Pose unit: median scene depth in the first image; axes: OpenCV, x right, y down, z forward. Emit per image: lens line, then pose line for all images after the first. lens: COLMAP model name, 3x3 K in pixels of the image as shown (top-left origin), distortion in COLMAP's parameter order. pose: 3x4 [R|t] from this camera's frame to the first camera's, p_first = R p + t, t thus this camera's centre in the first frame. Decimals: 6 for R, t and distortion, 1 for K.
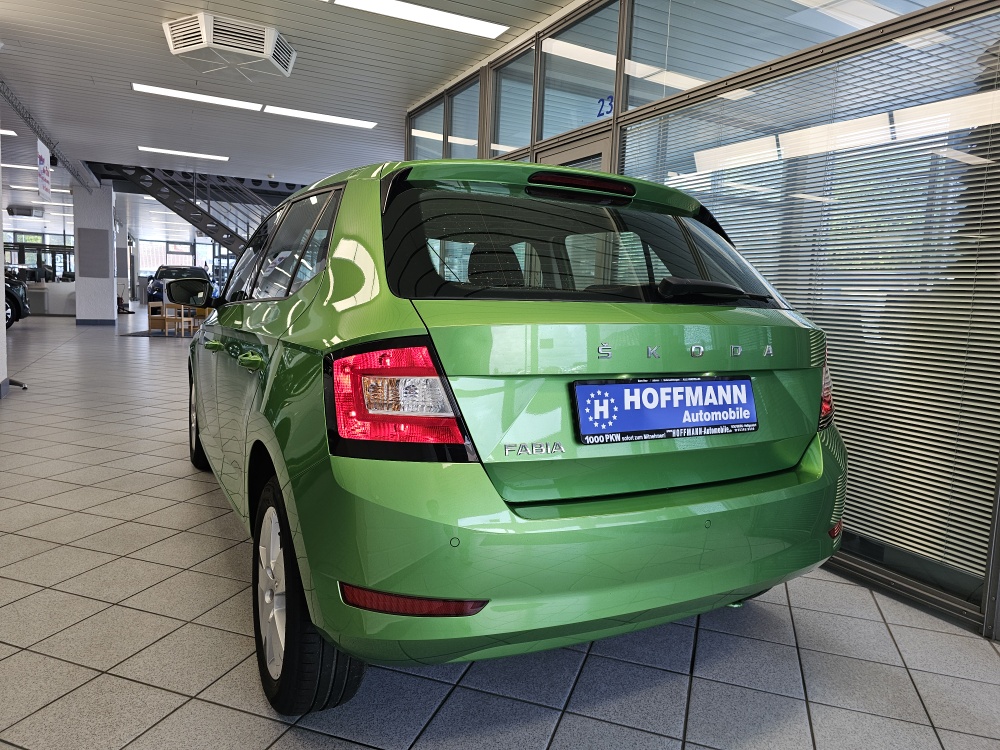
lens RADIAL K [[671.4, 0, 500.1], [0, 671.4, 367.5], [0, 0, 1]] dist [0.073915, -0.089751]
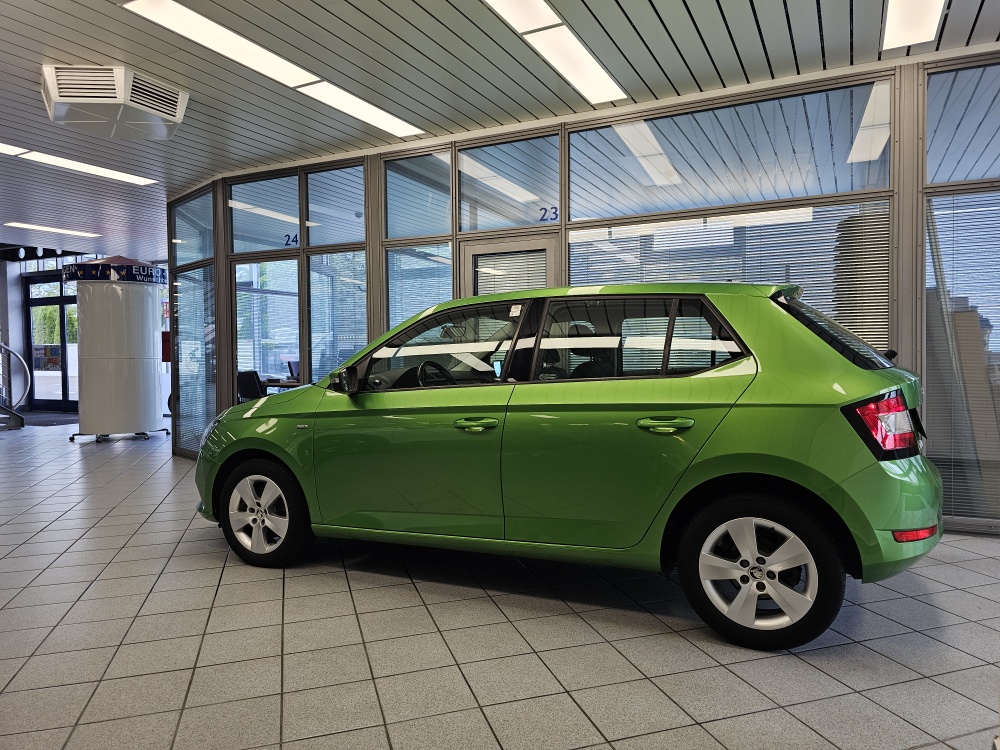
lens RADIAL K [[671.4, 0, 500.1], [0, 671.4, 367.5], [0, 0, 1]] dist [0.073915, -0.089751]
pose [[0.802492, -0.063870, 0.593235, -0.213291], [0.108794, 0.993250, -0.040233, -0.015173], [-0.586660, 0.096827, 0.804024, 0.012695]]
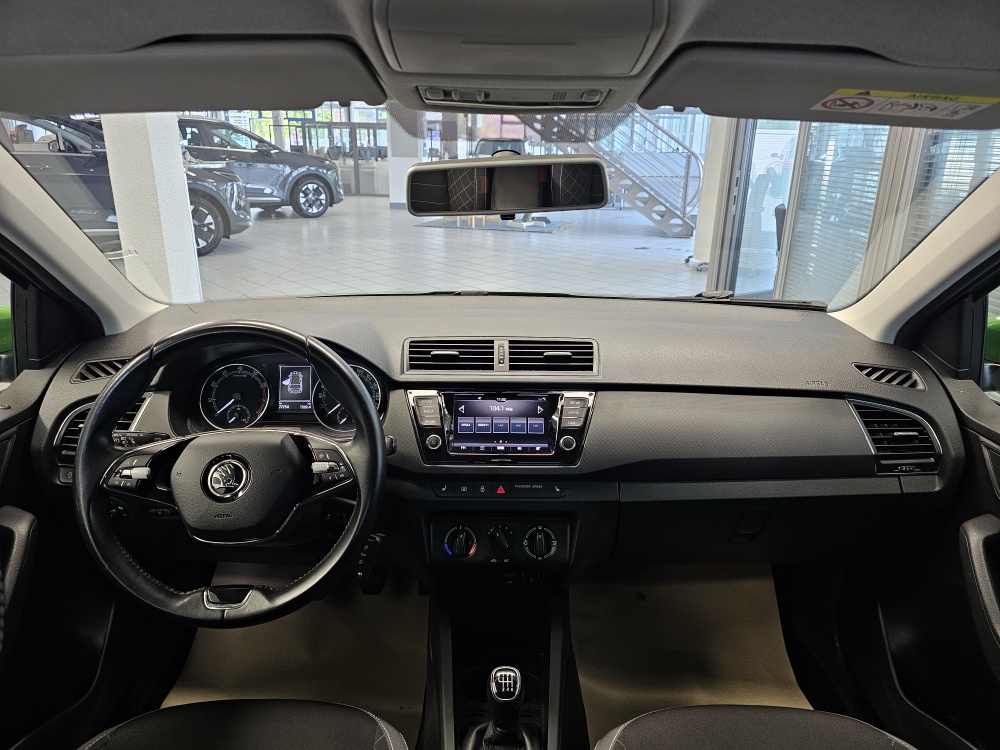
lens RADIAL K [[663.7, 0, 502.9], [0, 663.7, 382.4], [0, 0, 1]] dist [0.089142, -0.091314]
pose [[0.885650, 0.127357, -0.446547, -0.013584], [-0.026819, 0.974077, 0.224621, -0.042957], [0.463578, -0.186960, 0.866107, 0.205640]]
